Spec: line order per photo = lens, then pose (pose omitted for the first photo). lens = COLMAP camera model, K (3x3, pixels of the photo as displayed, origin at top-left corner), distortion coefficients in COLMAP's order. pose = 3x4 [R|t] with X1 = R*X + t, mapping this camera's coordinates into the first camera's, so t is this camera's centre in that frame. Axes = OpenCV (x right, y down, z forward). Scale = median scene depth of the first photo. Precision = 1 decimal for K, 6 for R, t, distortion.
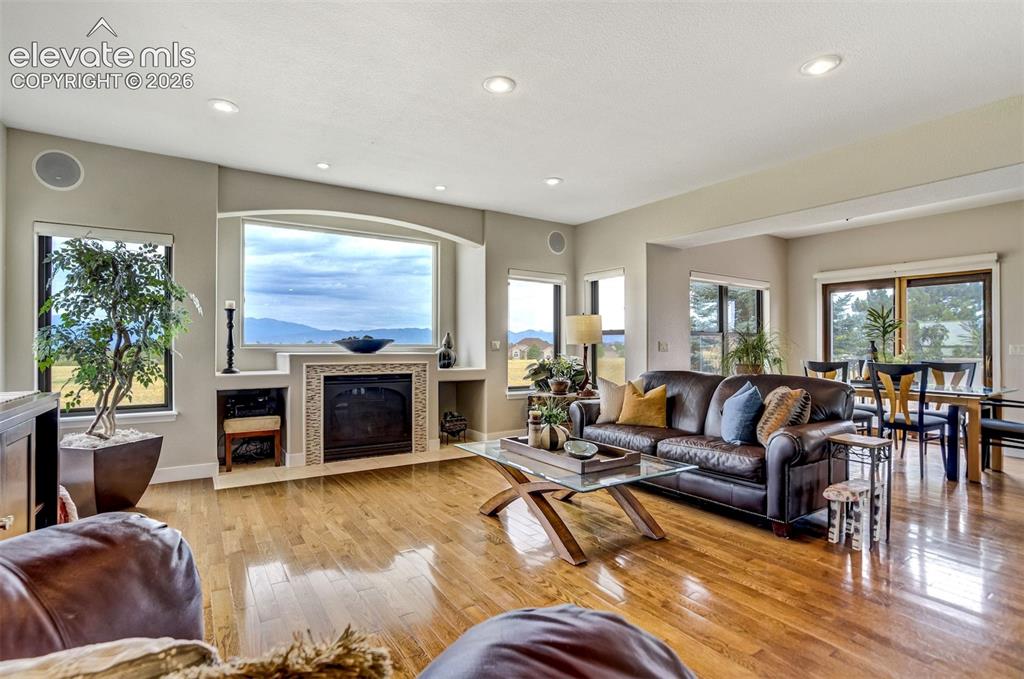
lens RADIAL K [[486.9, 0, 517.8], [0, 486.9, 342.2], [0, 0, 1]] dist [-0.018628, 0.000386]
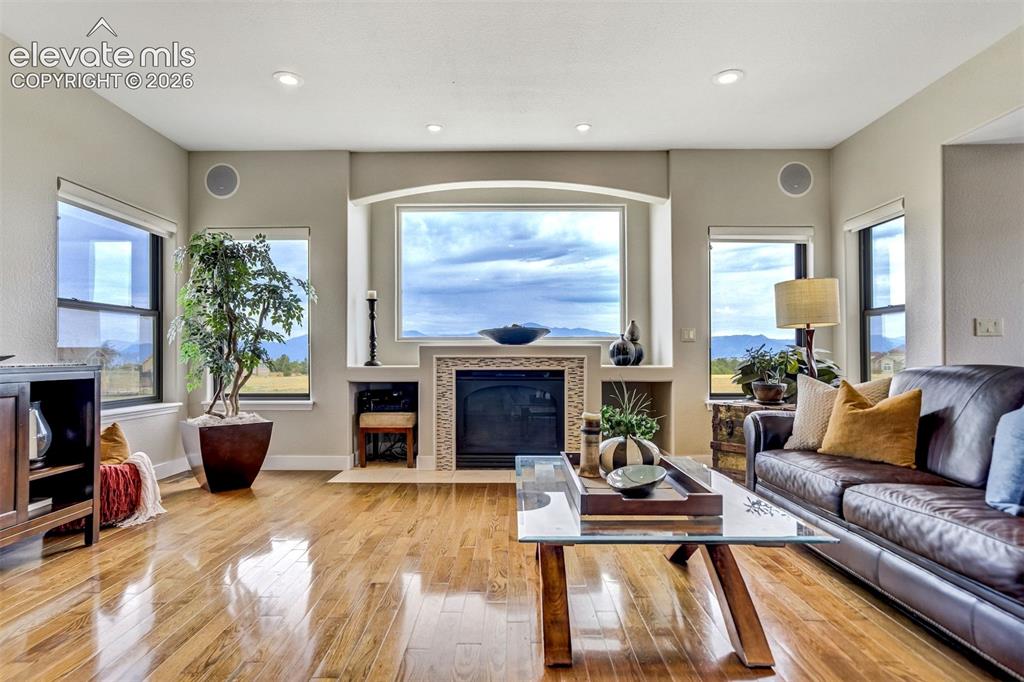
lens RADIAL K [[560.6, 0, 512.6], [0, 560.6, 345.1], [0, 0, 1]] dist [-0.005063, -0.000343]
pose [[0.835668, -0.015887, -0.549006, 0.250620], [0.010030, 0.999856, -0.013667, 0.040426], [0.549144, 0.005914, 0.835707, 0.215602]]
